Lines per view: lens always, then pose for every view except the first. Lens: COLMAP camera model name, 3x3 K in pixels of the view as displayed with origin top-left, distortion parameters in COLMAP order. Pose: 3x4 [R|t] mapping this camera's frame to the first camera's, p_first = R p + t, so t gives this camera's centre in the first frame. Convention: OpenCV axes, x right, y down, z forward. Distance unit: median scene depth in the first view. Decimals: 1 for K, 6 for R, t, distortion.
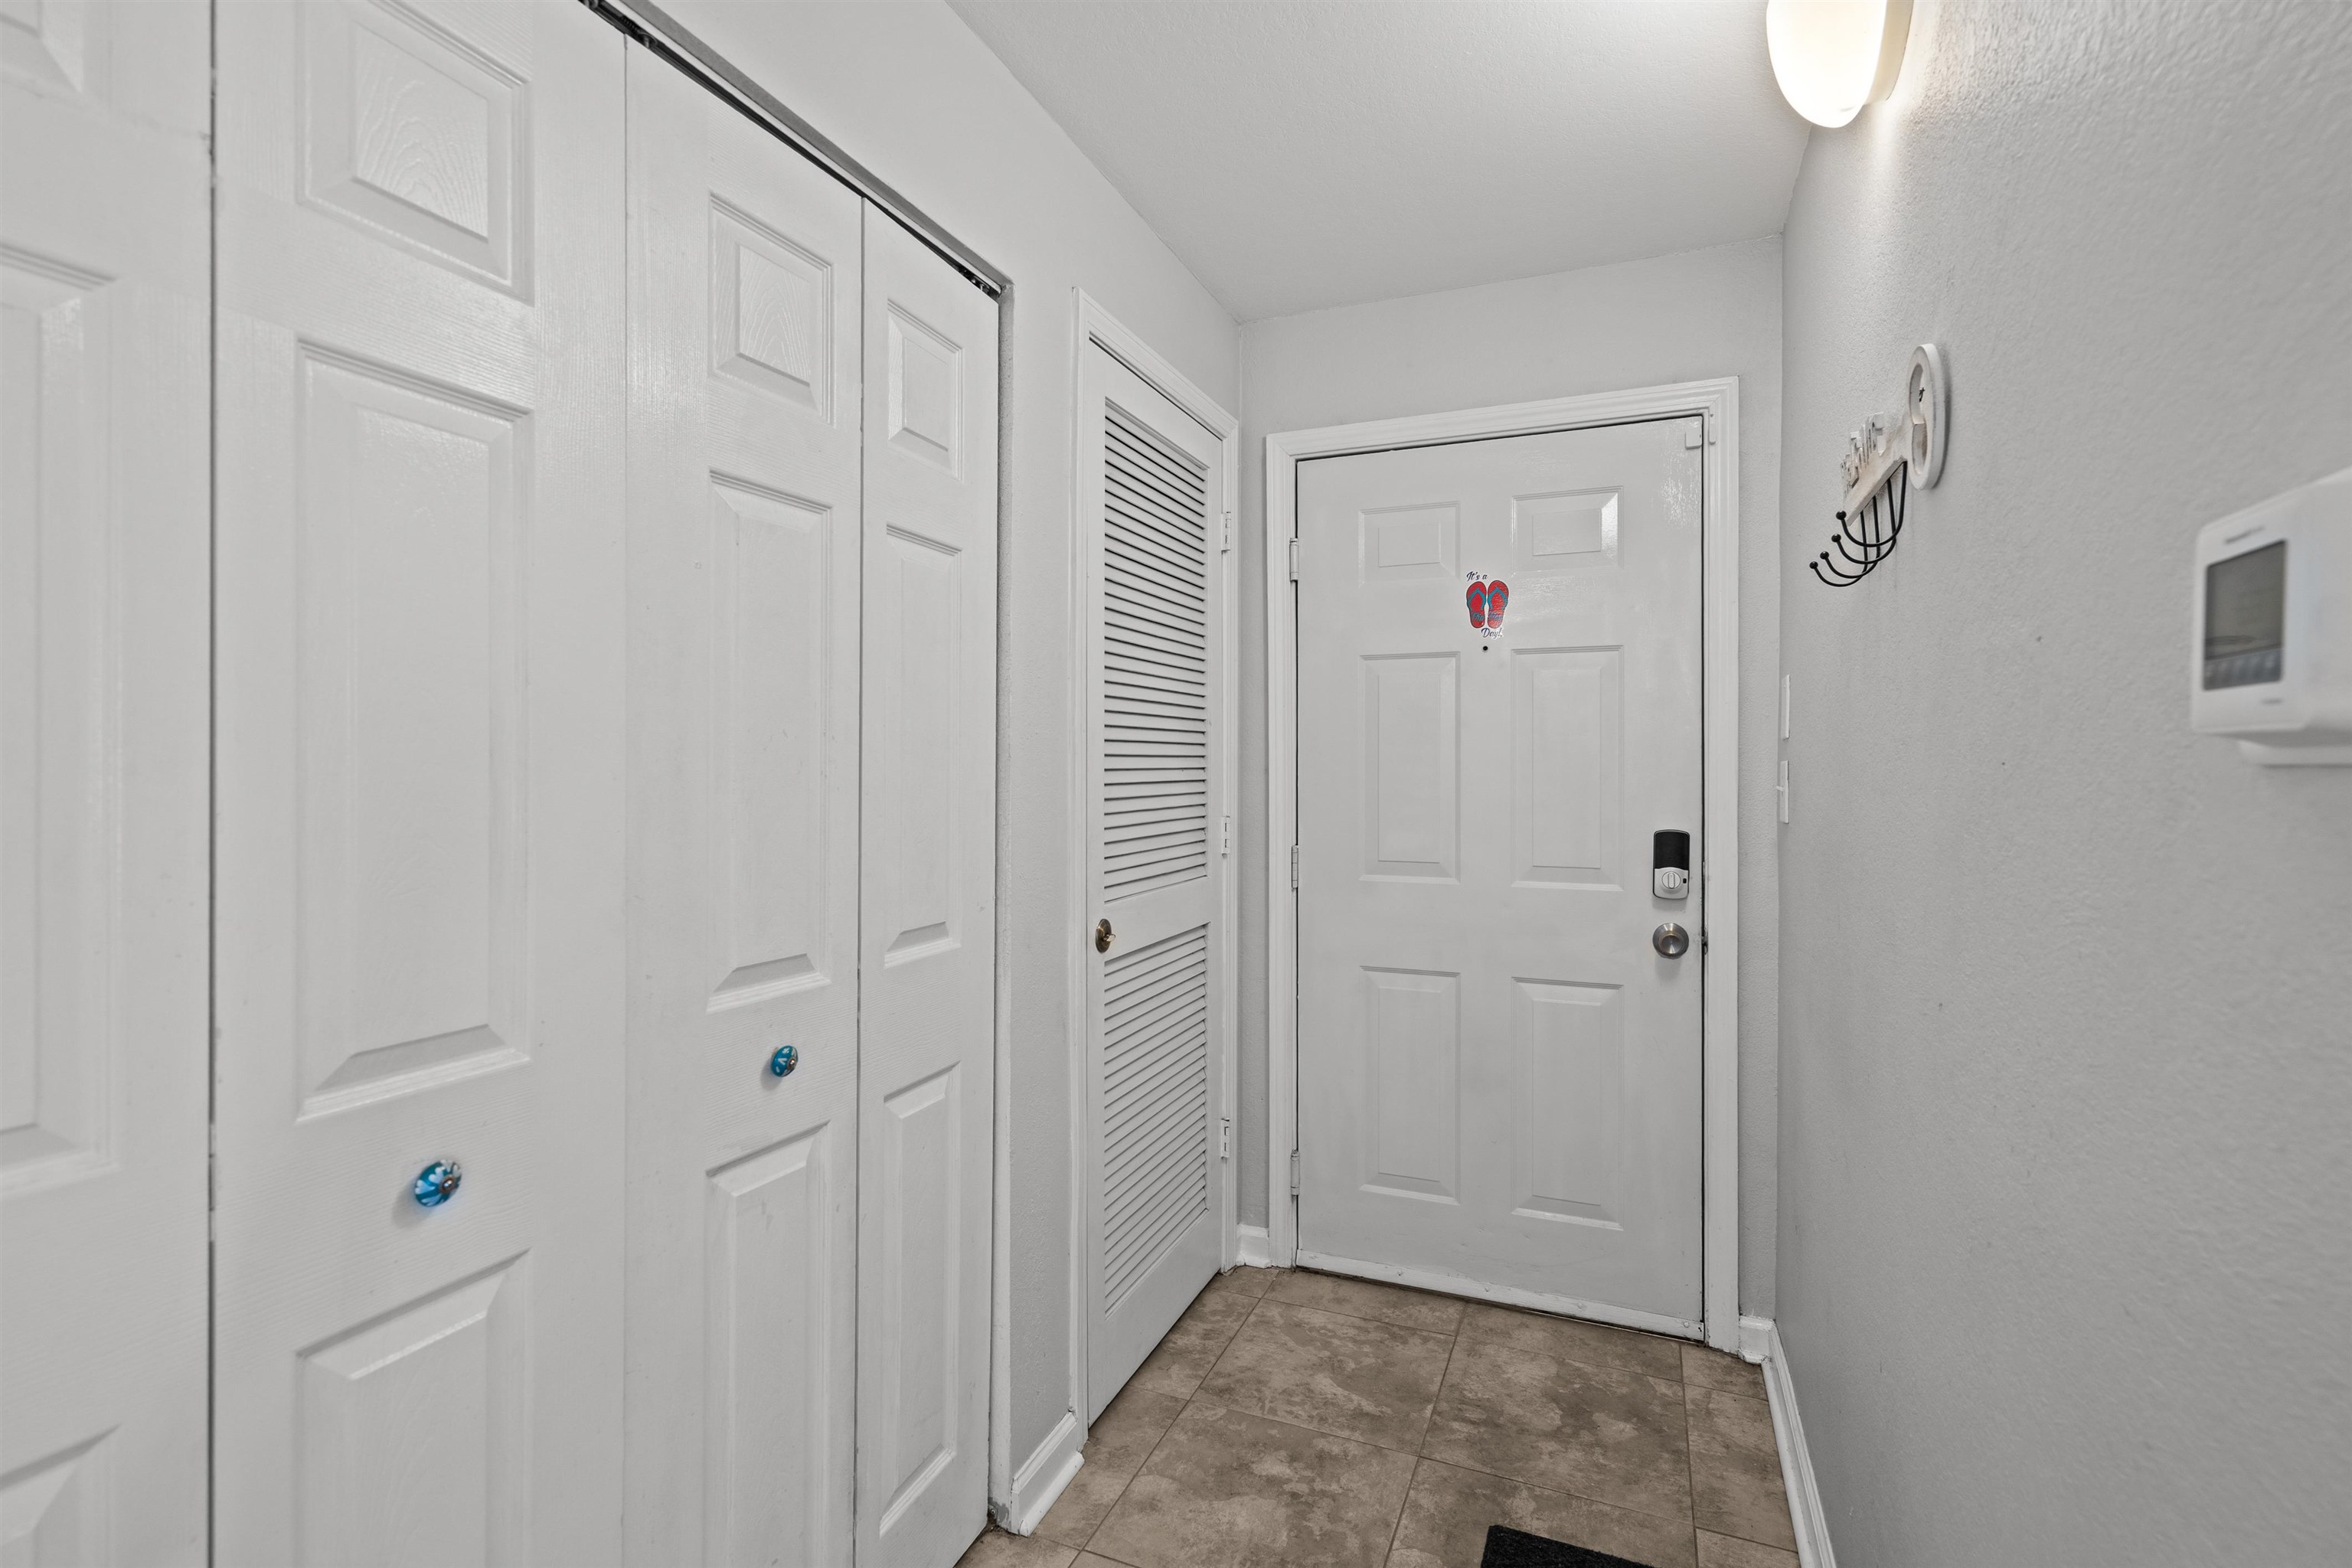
lens RADIAL K [[1090.5, 0, 1181.6], [0, 1090.5, 734.2], [0, 0, 1]] dist [0.000095, 0.000144]
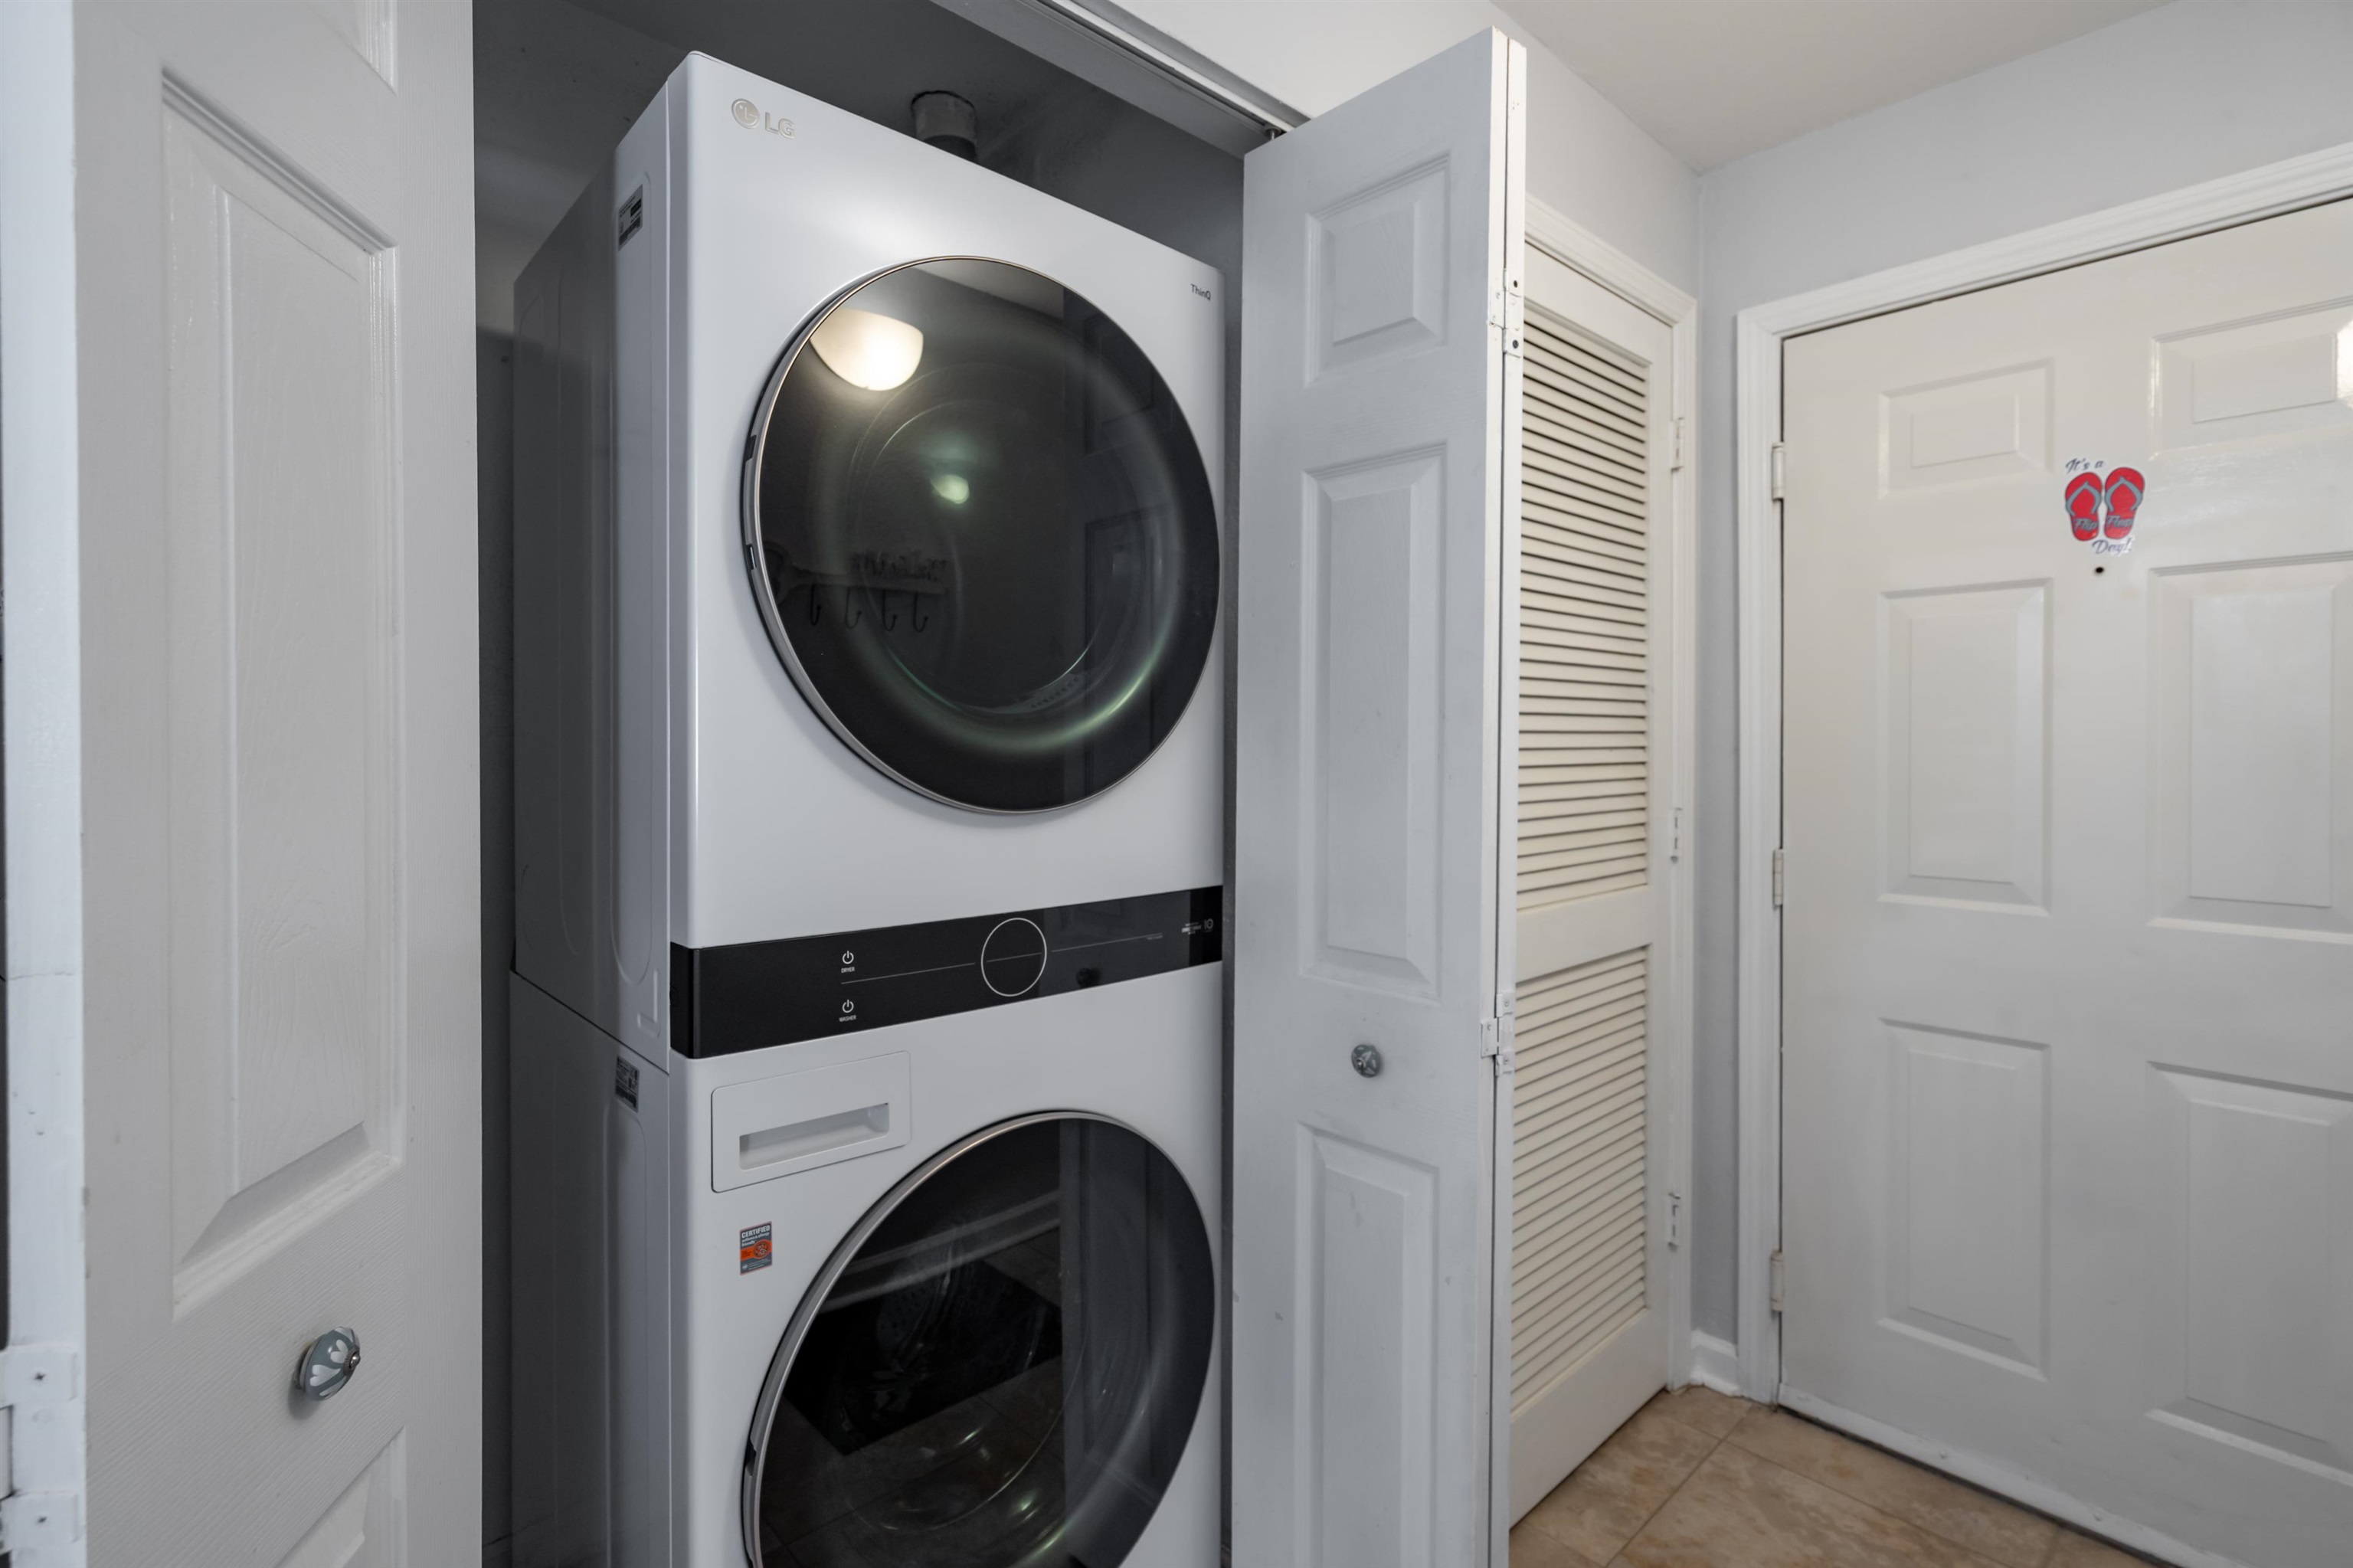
lens RADIAL K [[1078.4, 0, 1172.1], [0, 1078.4, 741.2], [0, 0, 1]] dist [-0.000502, 0.000687]
pose [[0.905004, -0.003020, -0.425393, 0.043982], [0.013650, 0.999666, 0.021944, 0.005074], [0.425185, -0.025666, 0.904743, 0.154241]]
